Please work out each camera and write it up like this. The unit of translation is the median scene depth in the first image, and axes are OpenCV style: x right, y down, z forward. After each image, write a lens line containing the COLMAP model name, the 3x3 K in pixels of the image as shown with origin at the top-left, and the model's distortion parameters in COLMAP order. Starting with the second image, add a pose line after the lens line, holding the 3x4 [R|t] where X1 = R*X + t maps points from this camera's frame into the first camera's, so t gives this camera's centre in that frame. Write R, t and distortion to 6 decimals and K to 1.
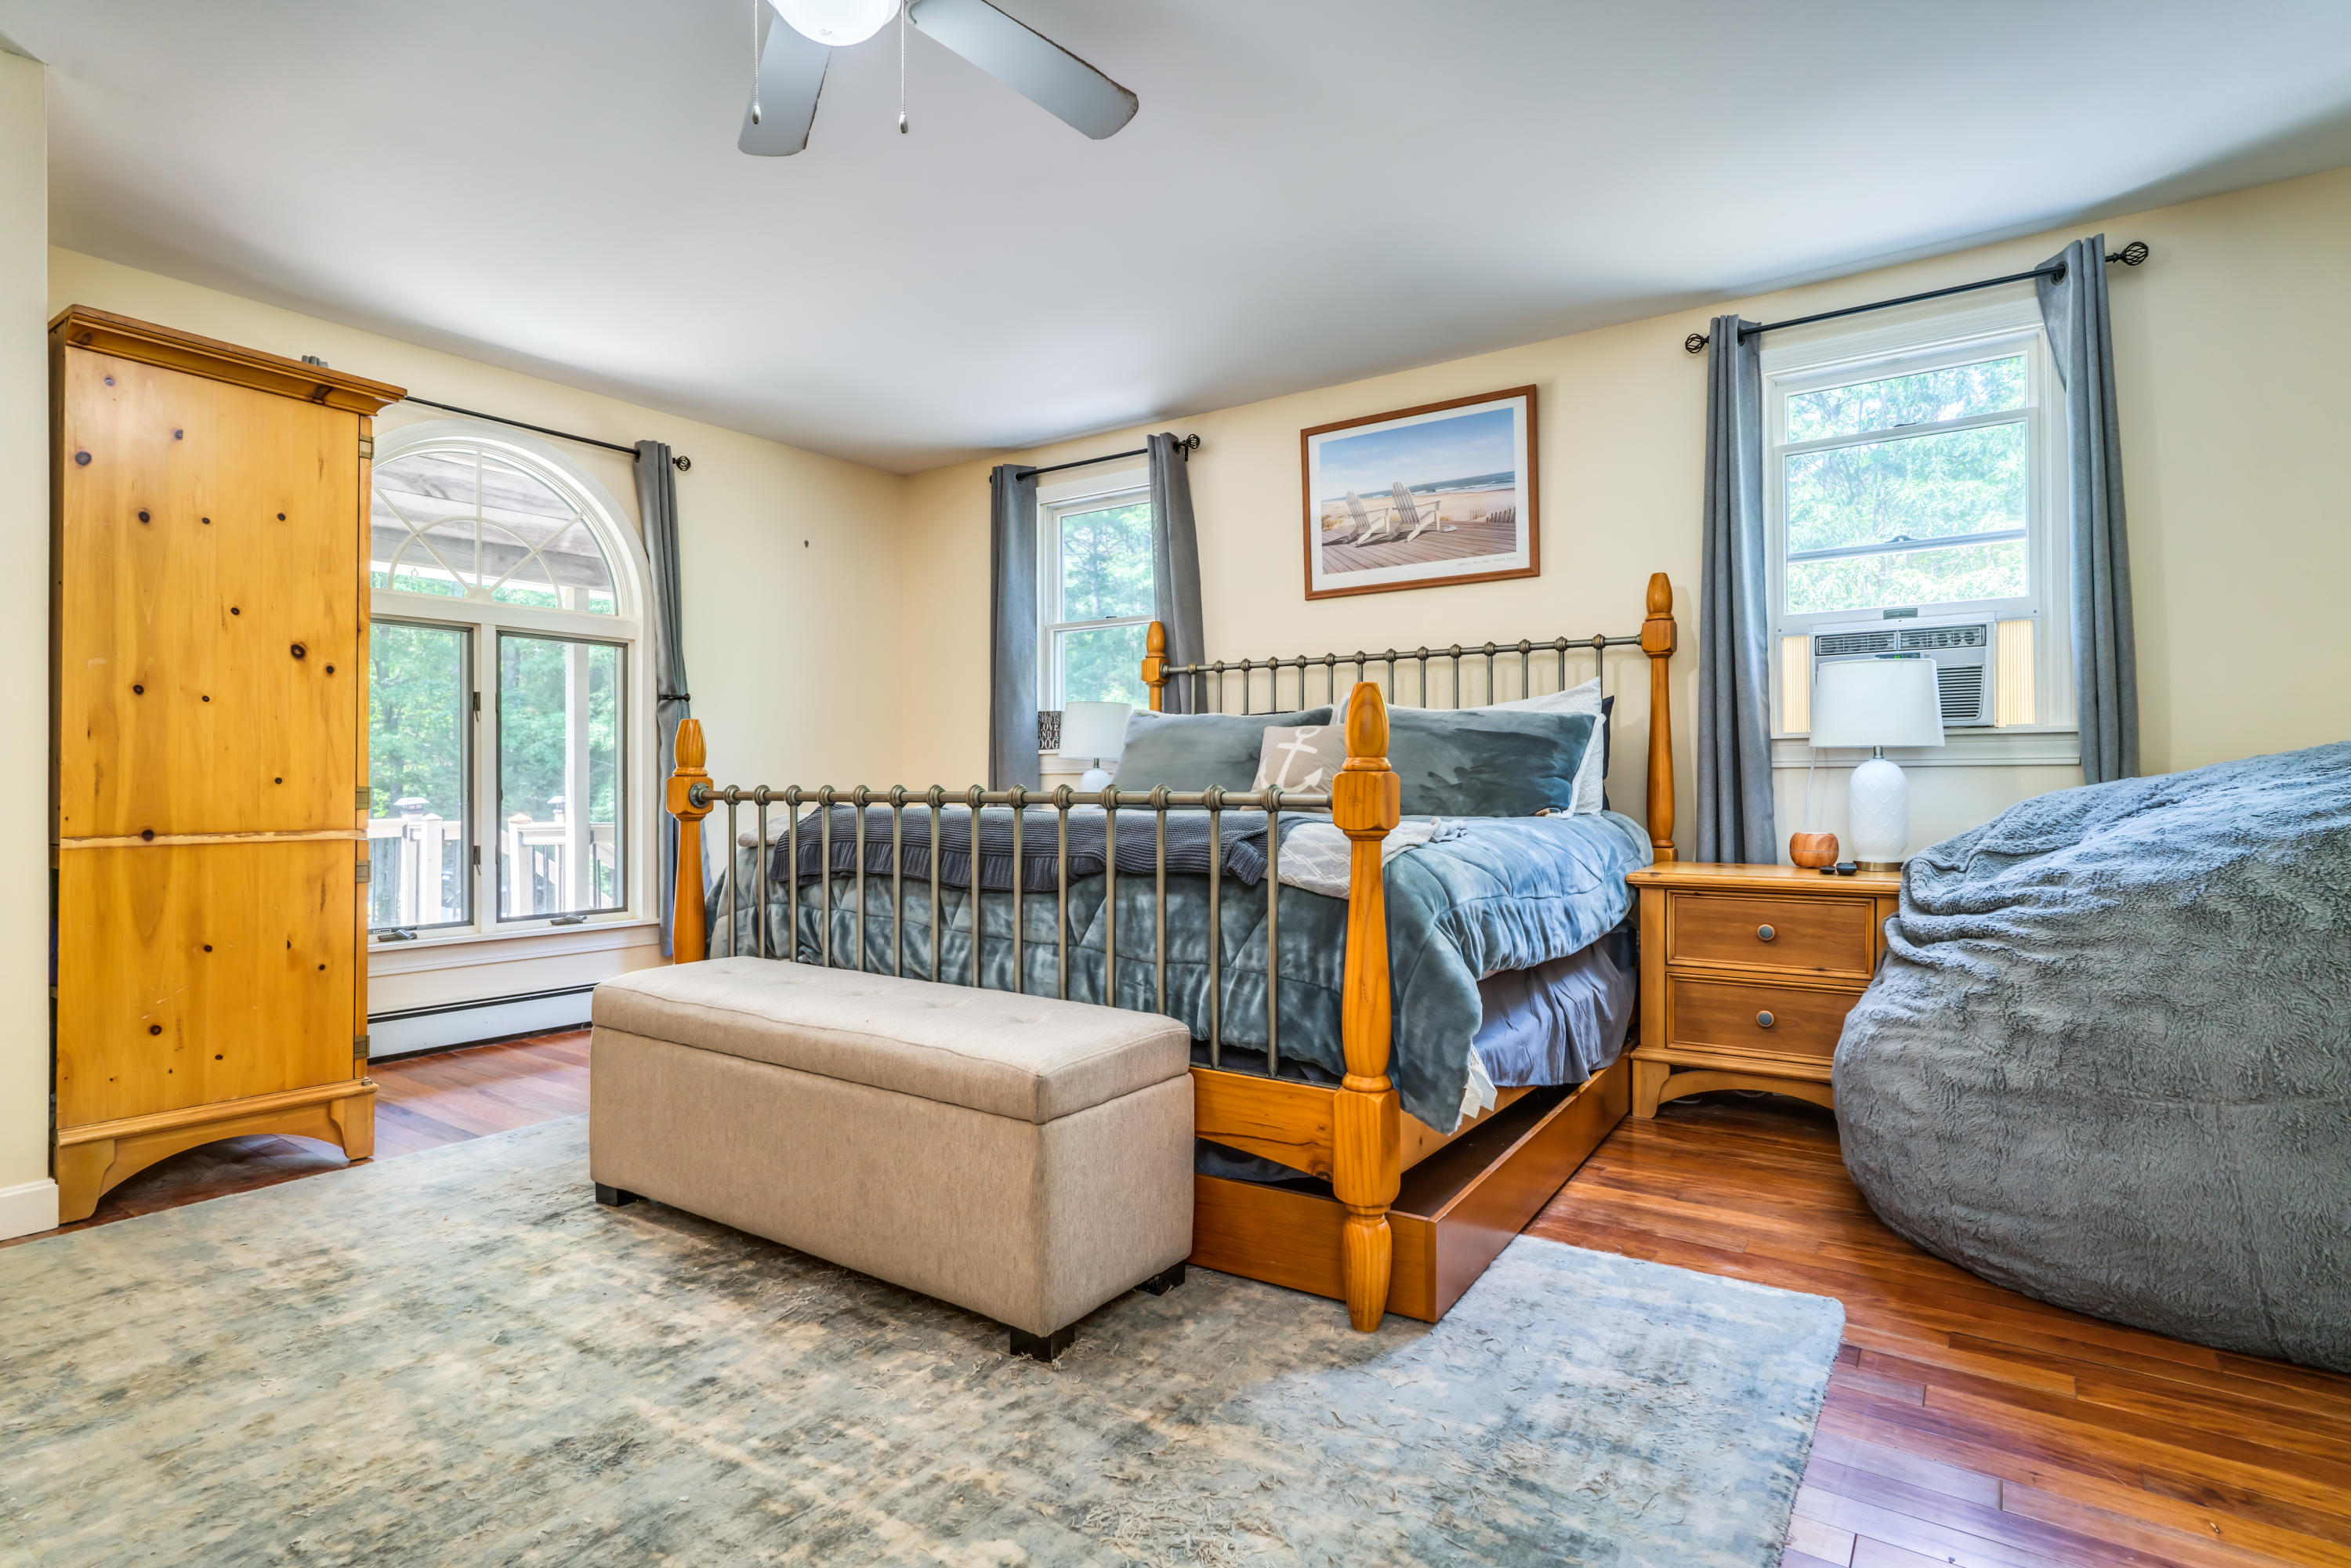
lens RADIAL K [[1181.6, 0, 1175.5], [0, 1181.6, 784.0], [0, 0, 1]] dist [0.001060, 0.001133]
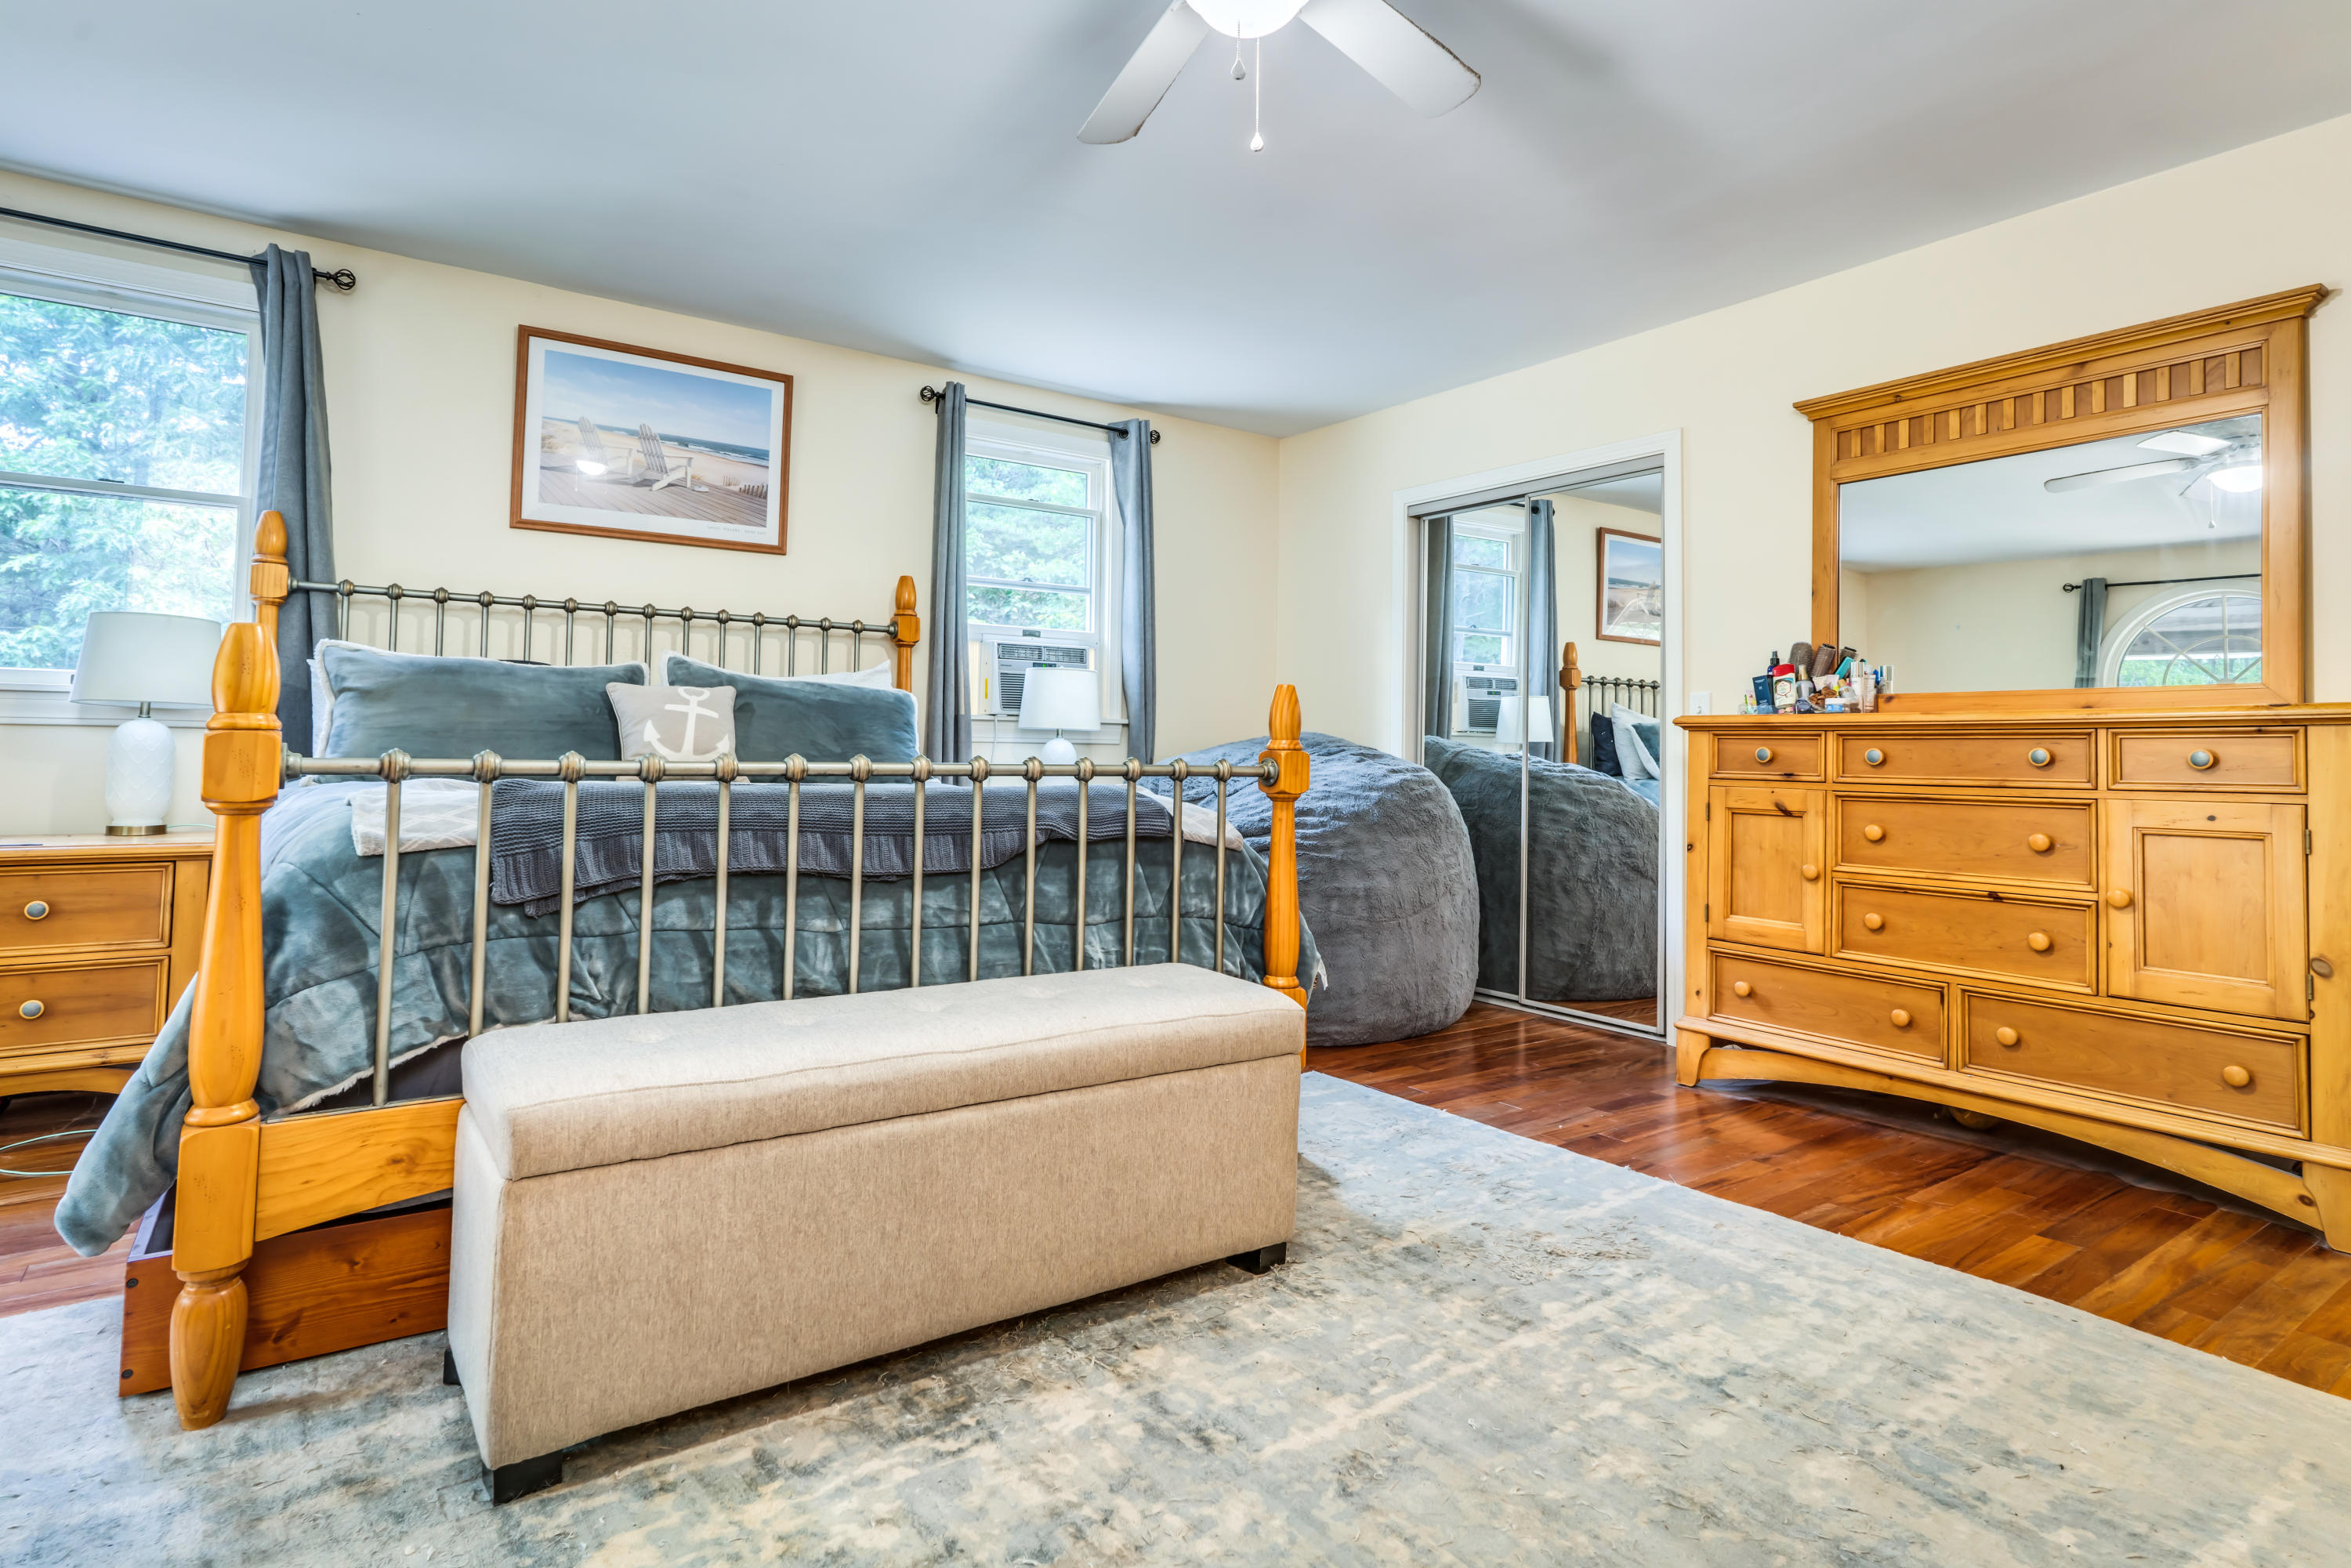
lens RADIAL K [[1154.5, 0, 1169.9], [0, 1154.5, 718.7], [0, 0, 1]] dist [-0.000643, 0.000394]
pose [[0.367572, 0.034446, 0.929357, -0.637424], [-0.013345, 0.999406, -0.031764, -0.001309], [-0.929899, -0.000727, 0.367814, 0.364079]]
